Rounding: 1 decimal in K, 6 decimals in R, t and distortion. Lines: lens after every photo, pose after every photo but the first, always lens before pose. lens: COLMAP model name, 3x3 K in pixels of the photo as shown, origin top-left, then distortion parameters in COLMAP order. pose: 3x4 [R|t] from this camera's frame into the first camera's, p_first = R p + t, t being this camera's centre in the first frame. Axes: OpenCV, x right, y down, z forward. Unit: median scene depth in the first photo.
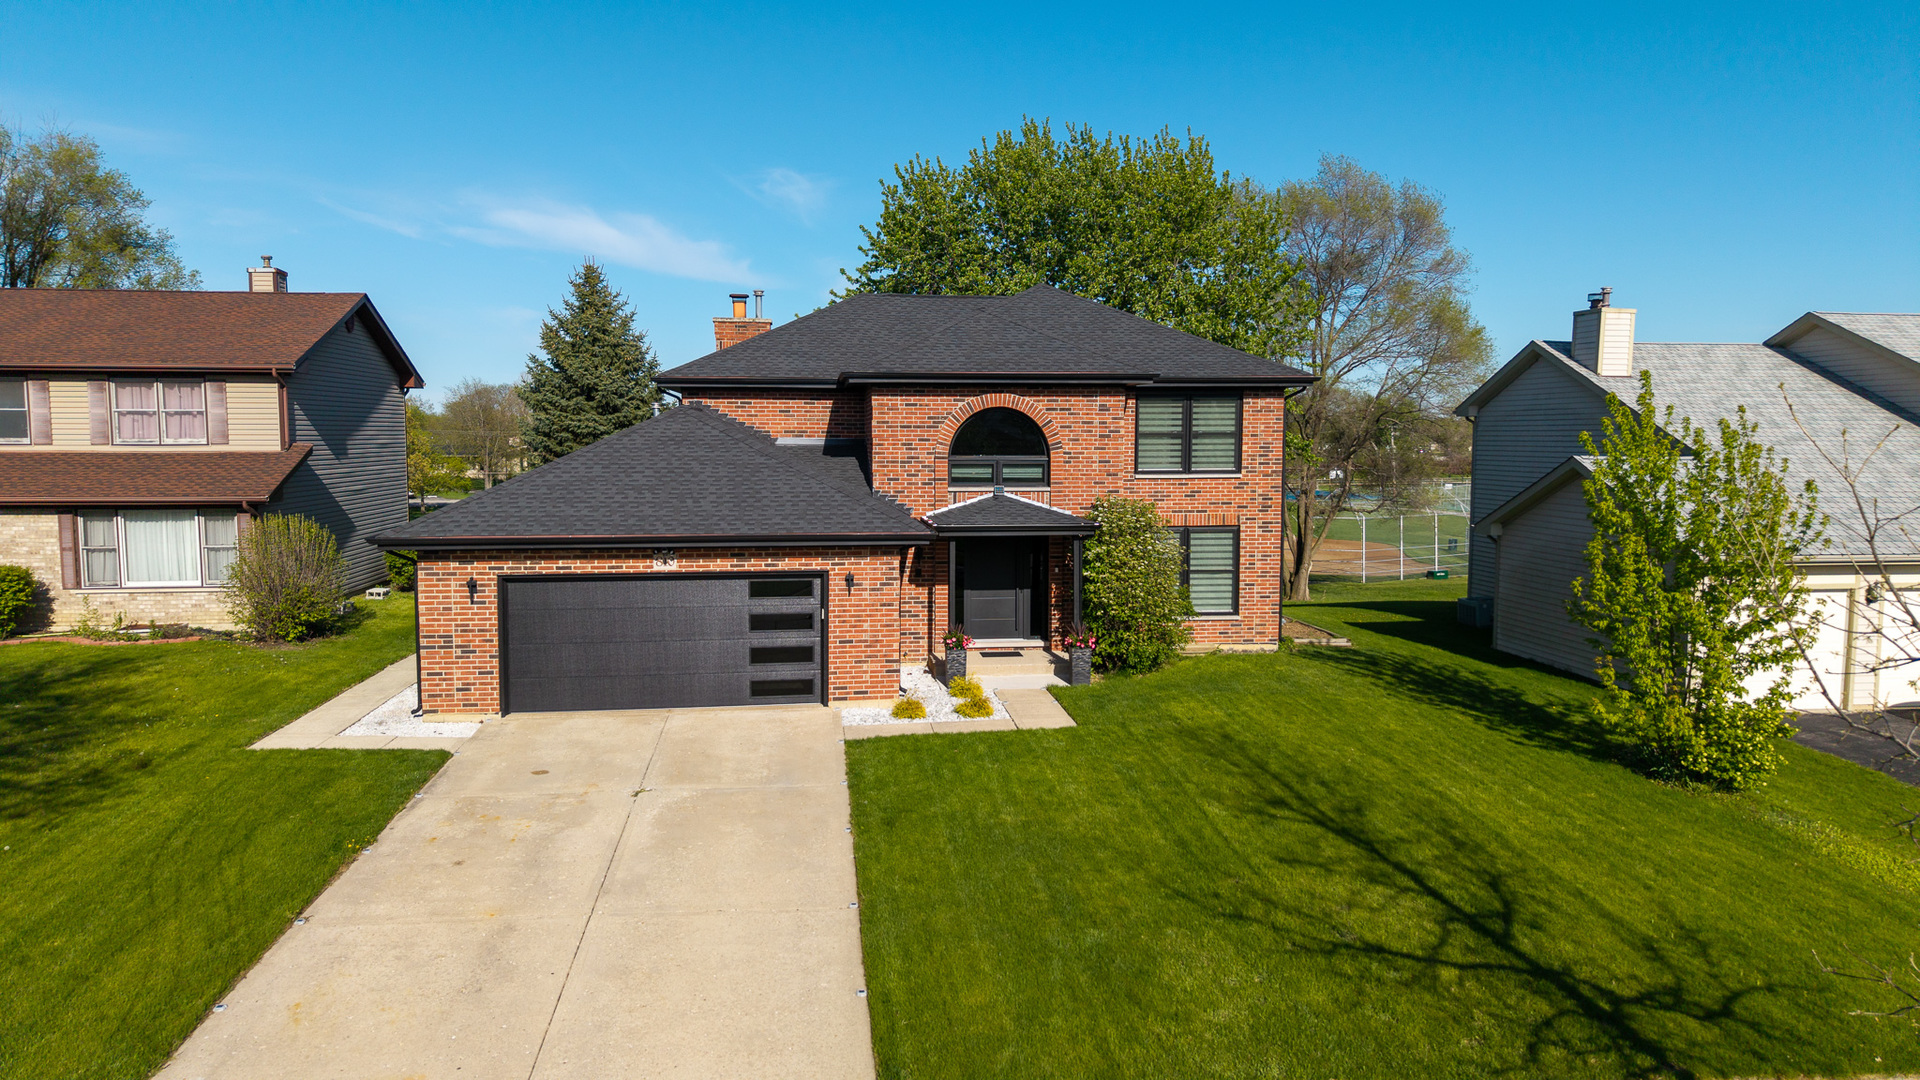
lens RADIAL K [[1291.9, 0, 957.7], [0, 1291.9, 538.8], [0, 0, 1]] dist [-0.001348, -0.016577]
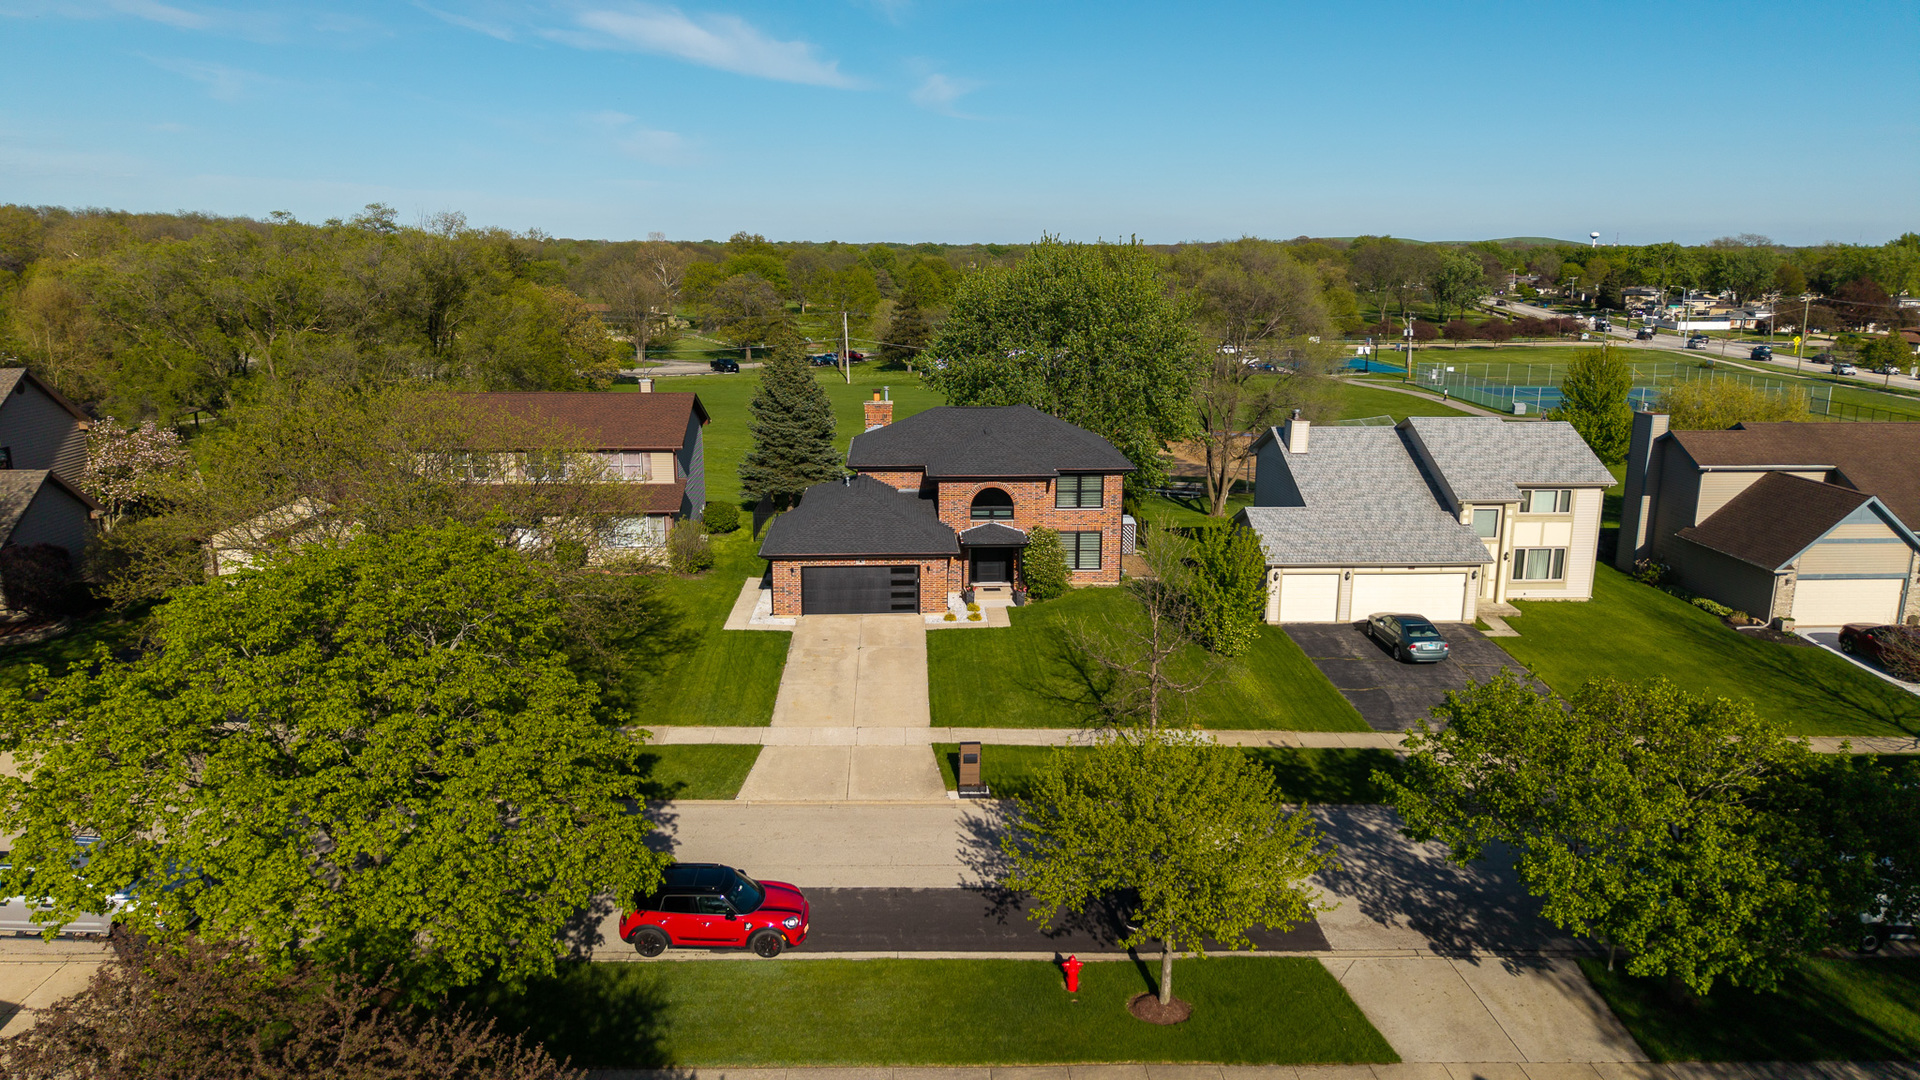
lens RADIAL K [[1291.9, 0, 946.5], [0, 1291.9, 540.2], [0, 0, 1]] dist [-0.001348, -0.016577]
pose [[0.996738, 0.019193, -0.078388, 0.141624], [-0.007553, 0.989232, 0.146163, -0.366089], [0.080350, -0.145094, 0.986150, -1.424420]]
